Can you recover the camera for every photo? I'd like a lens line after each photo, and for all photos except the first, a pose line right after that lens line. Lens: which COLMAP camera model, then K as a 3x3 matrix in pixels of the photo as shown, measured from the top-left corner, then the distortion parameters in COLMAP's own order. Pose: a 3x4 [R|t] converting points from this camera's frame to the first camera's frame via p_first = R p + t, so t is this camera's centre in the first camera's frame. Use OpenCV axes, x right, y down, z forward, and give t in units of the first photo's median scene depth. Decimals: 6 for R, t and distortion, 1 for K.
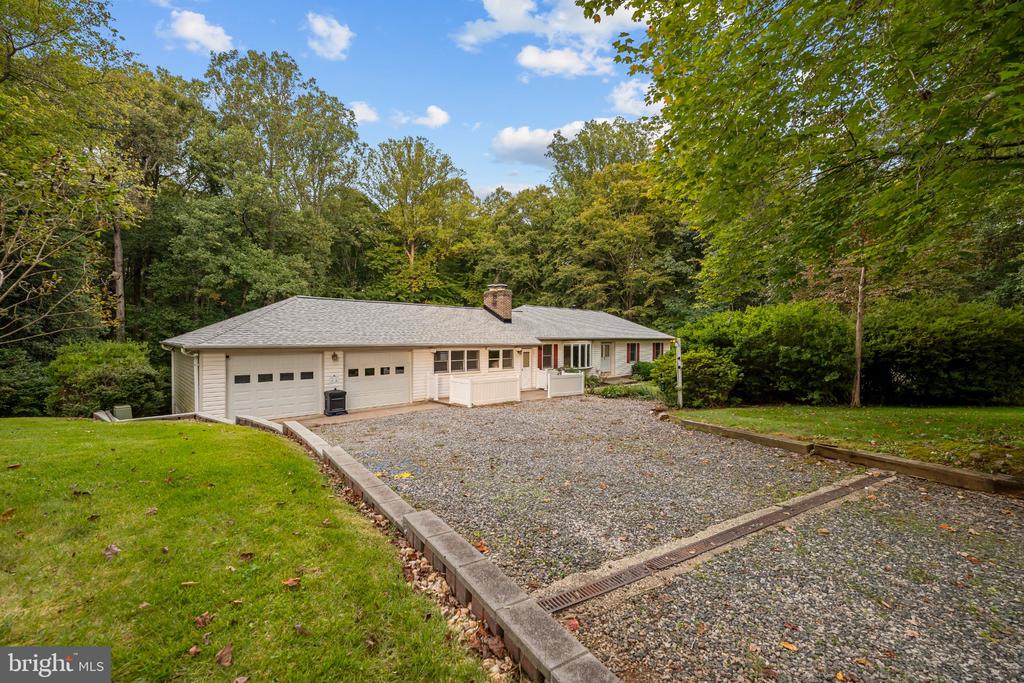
lens RADIAL K [[414.6, 0, 512.5], [0, 414.6, 335.5], [0, 0, 1]] dist [0.000180, 0.000132]
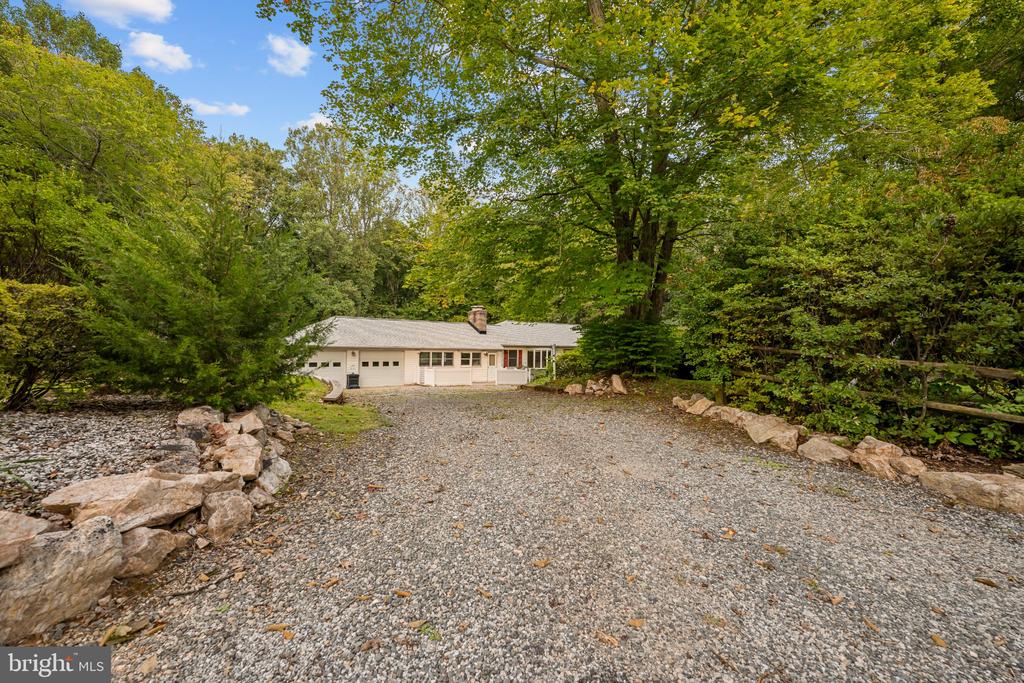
lens RADIAL K [[414.6, 0, 512.5], [0, 414.6, 335.5], [0, 0, 1]] dist [0.000180, 0.000132]
pose [[0.992302, 0.003624, -0.123790, 0.145074], [-0.007271, 0.999552, -0.029028, 0.007999], [0.123629, 0.029705, 0.991884, -0.201712]]
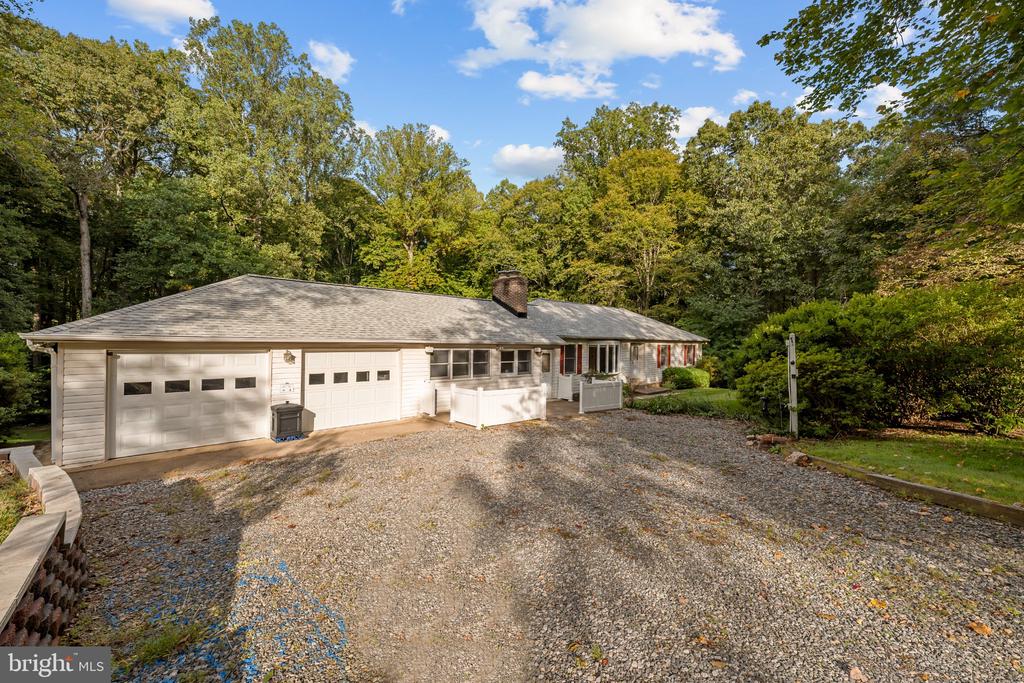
lens RADIAL K [[411.6, 0, 510.3], [0, 411.6, 336.8], [0, 0, 1]] dist [-0.000167, -0.000123]
pose [[0.999947, 0.009009, -0.005038, -0.017436], [-0.009032, 0.999949, -0.004588, 0.006500], [0.004996, 0.004634, 0.999977, 0.108931]]
